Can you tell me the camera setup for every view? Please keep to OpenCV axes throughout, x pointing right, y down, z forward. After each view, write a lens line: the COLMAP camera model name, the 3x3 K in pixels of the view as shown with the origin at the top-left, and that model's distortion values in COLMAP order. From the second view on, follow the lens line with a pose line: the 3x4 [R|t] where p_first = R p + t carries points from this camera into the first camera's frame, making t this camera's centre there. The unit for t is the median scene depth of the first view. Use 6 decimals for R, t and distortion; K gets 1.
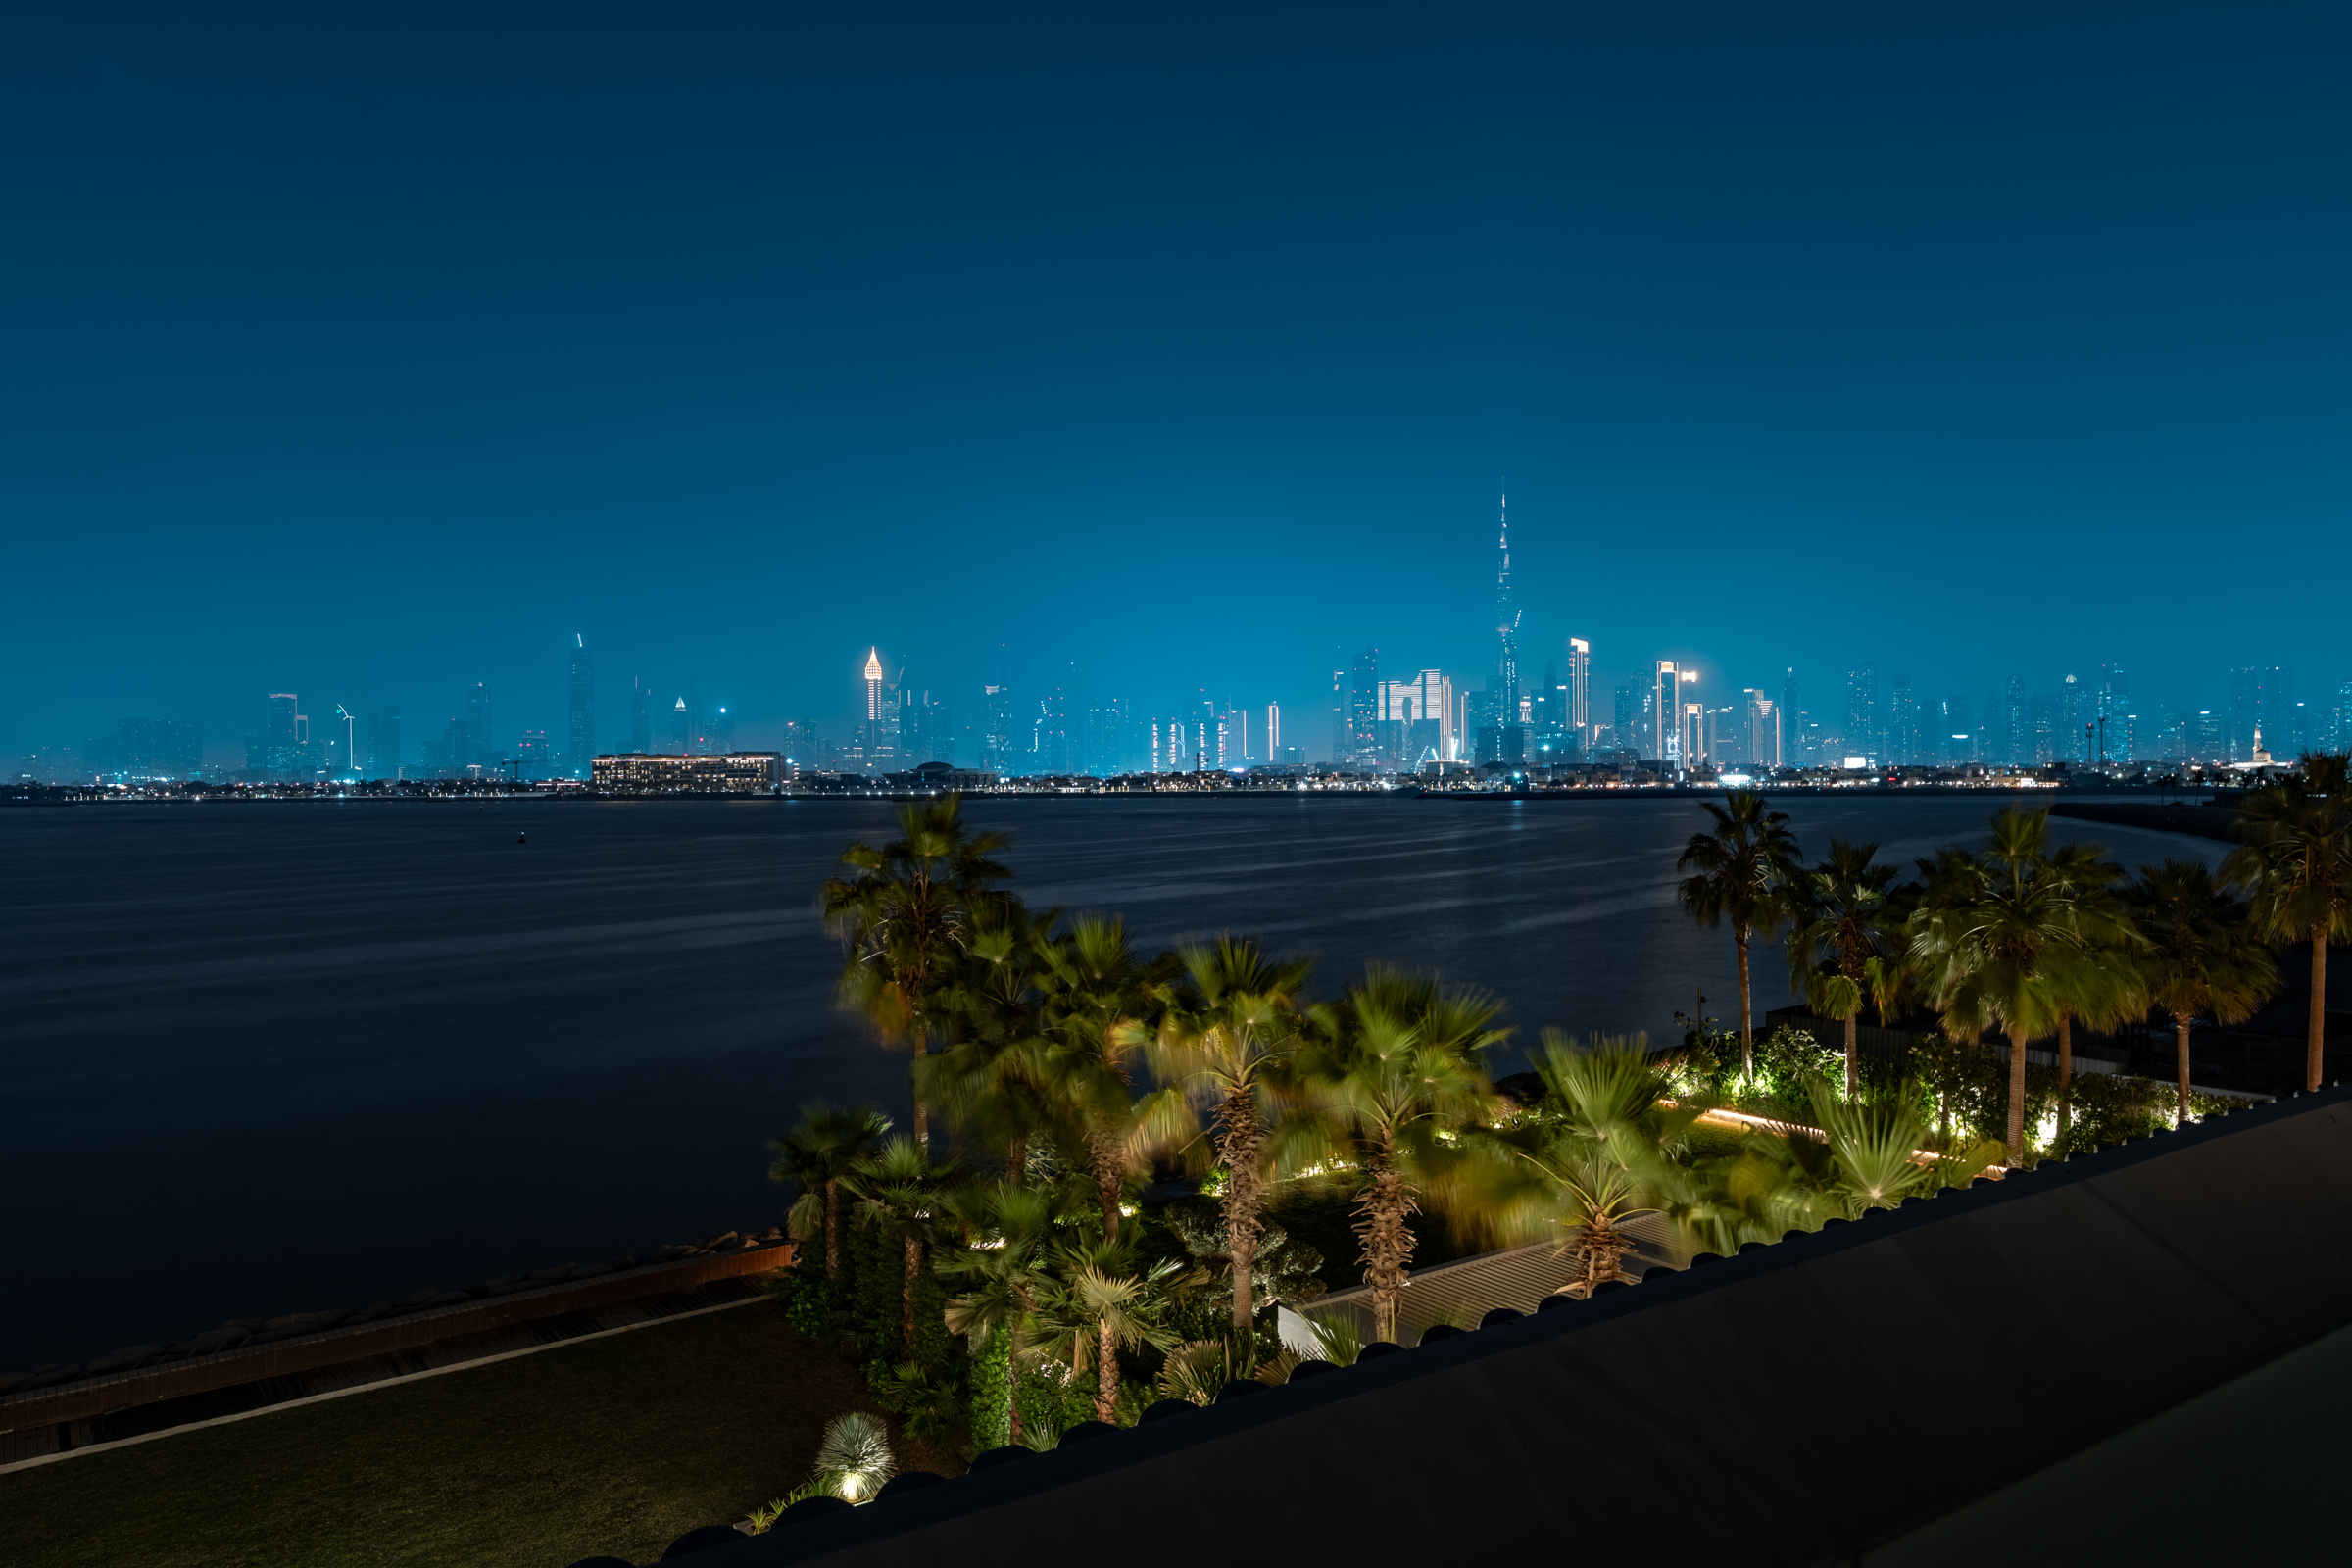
lens RADIAL K [[1562.5, 0, 1182.7], [0, 1562.5, 780.1], [0, 0, 1]] dist [0.000639, 0.003162]
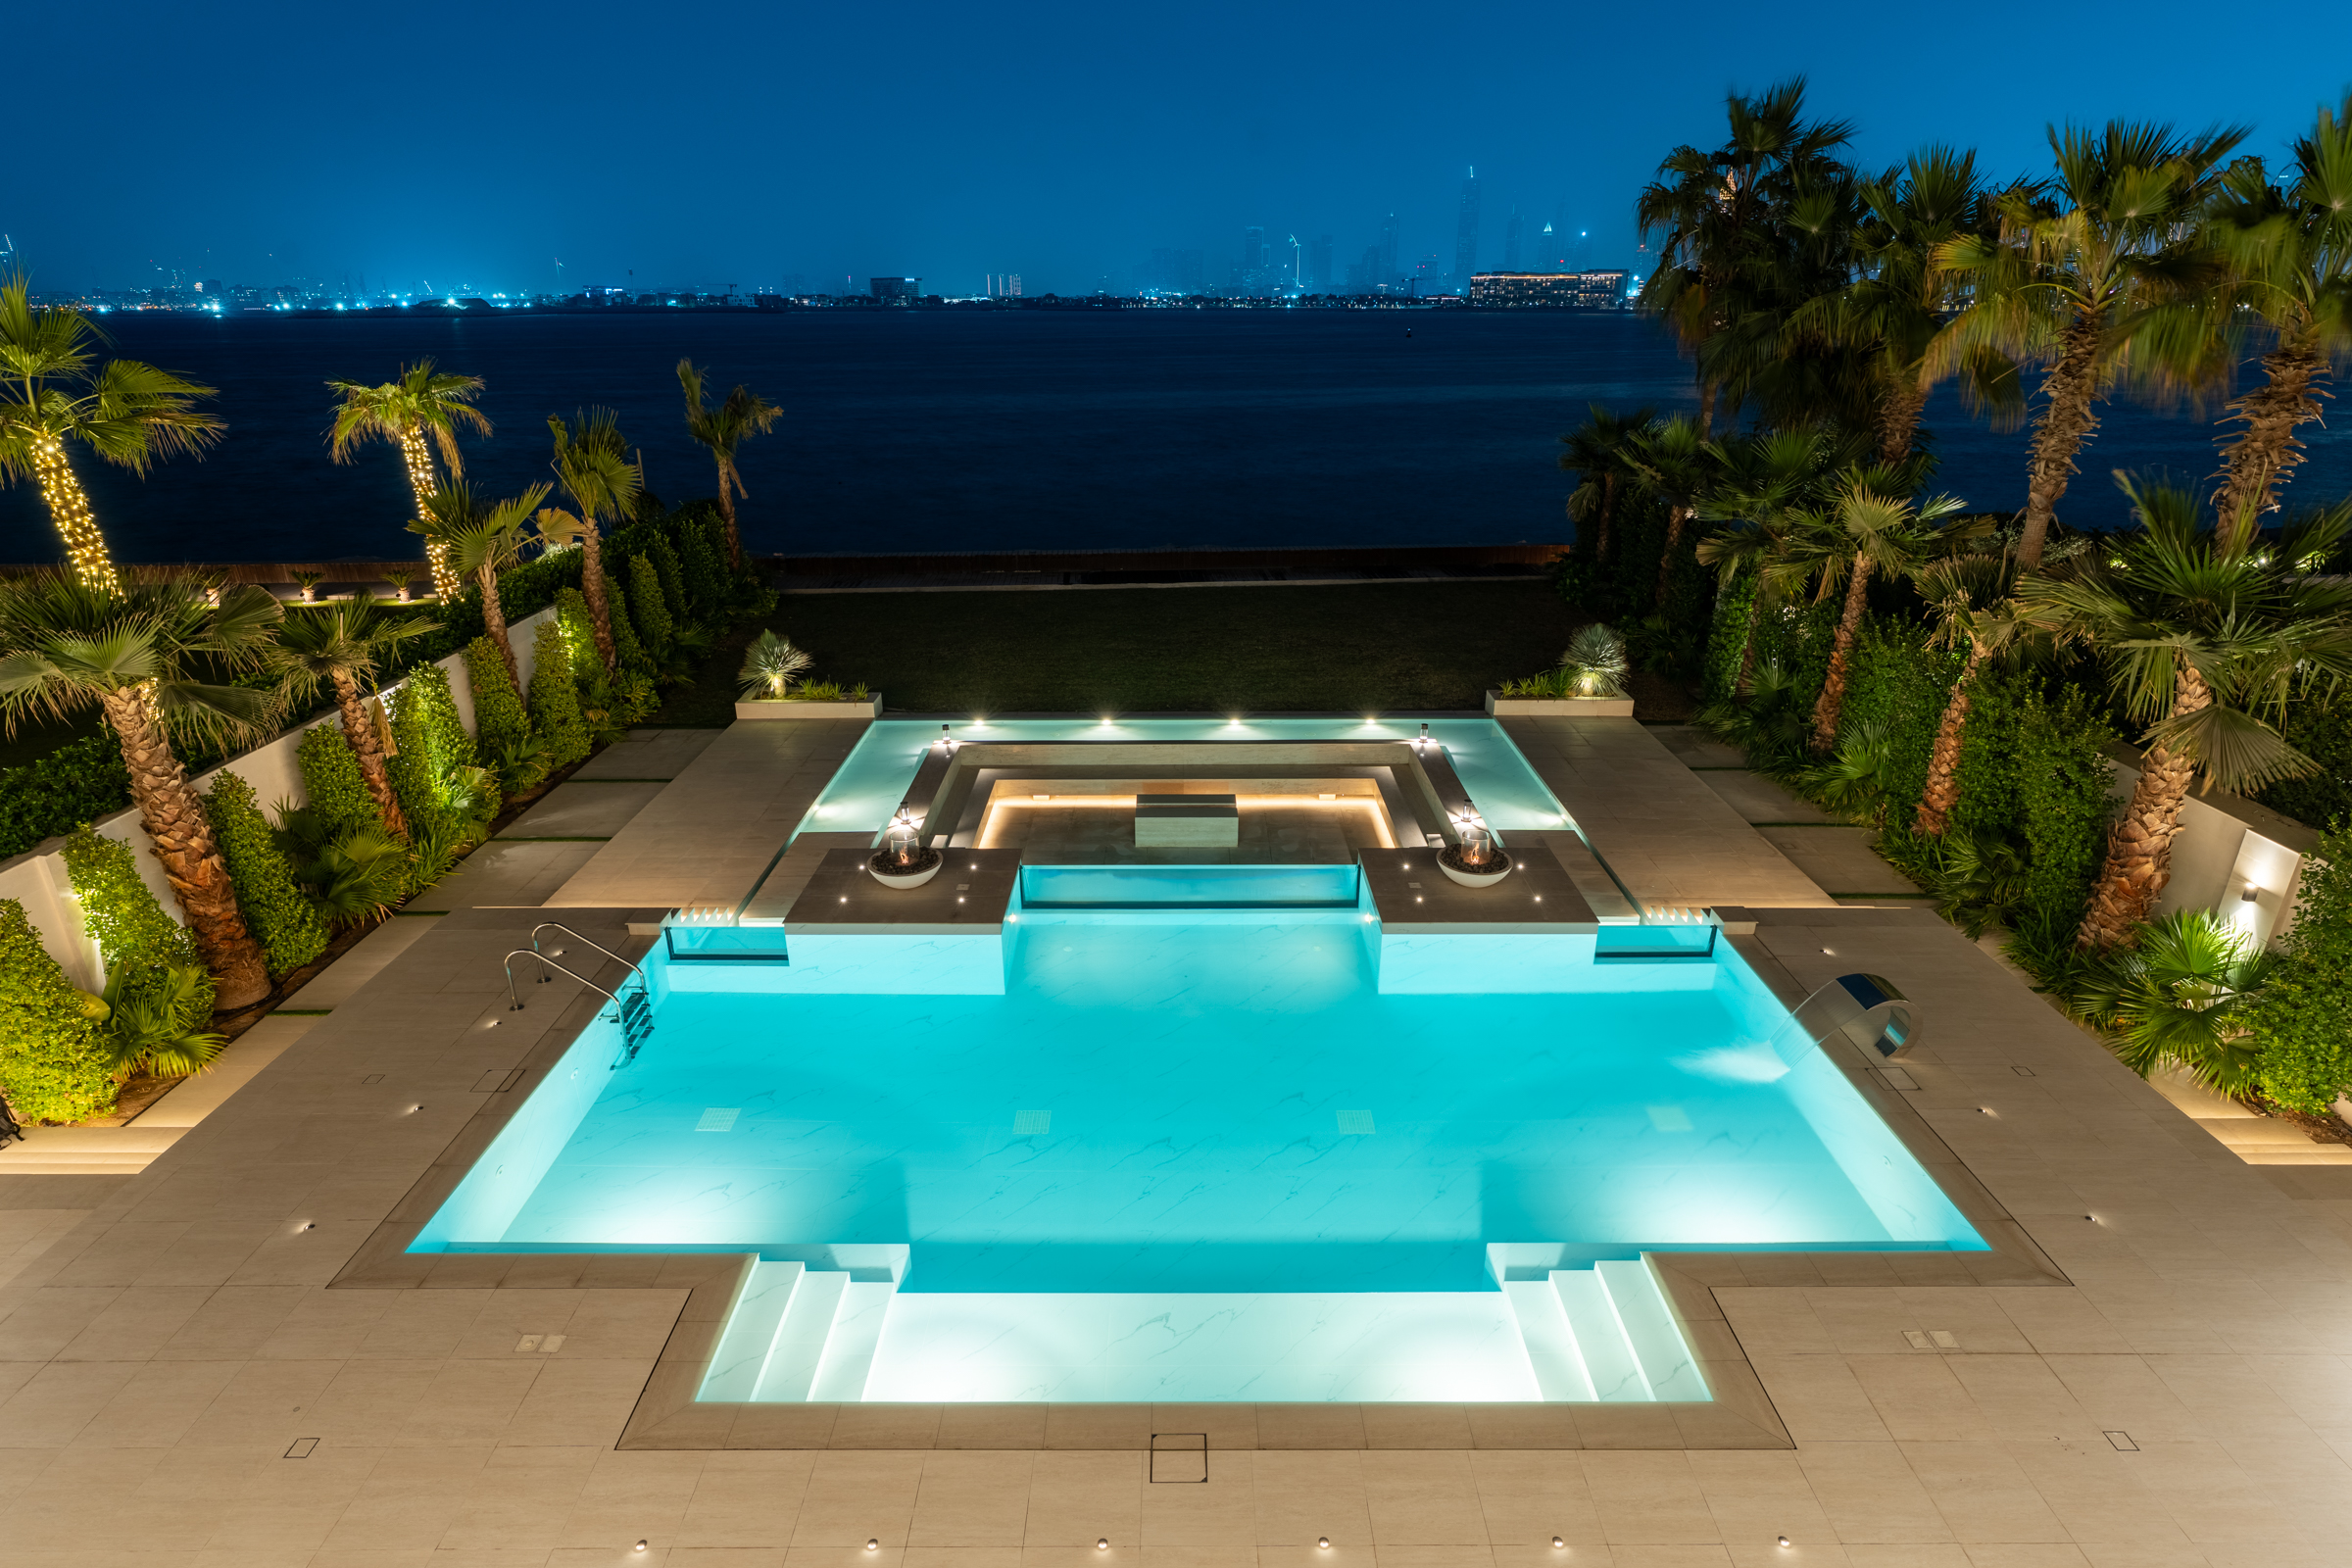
lens RADIAL K [[1225.6, 0, 1168.3], [0, 1225.6, 789.4], [0, 0, 1]] dist [-0.002485, -0.000549]
pose [[0.833568, 0.212110, -0.510073, 0.011436], [-0.005908, 0.926717, 0.375713, 0.182063], [0.552386, -0.310169, 0.773735, 0.089073]]
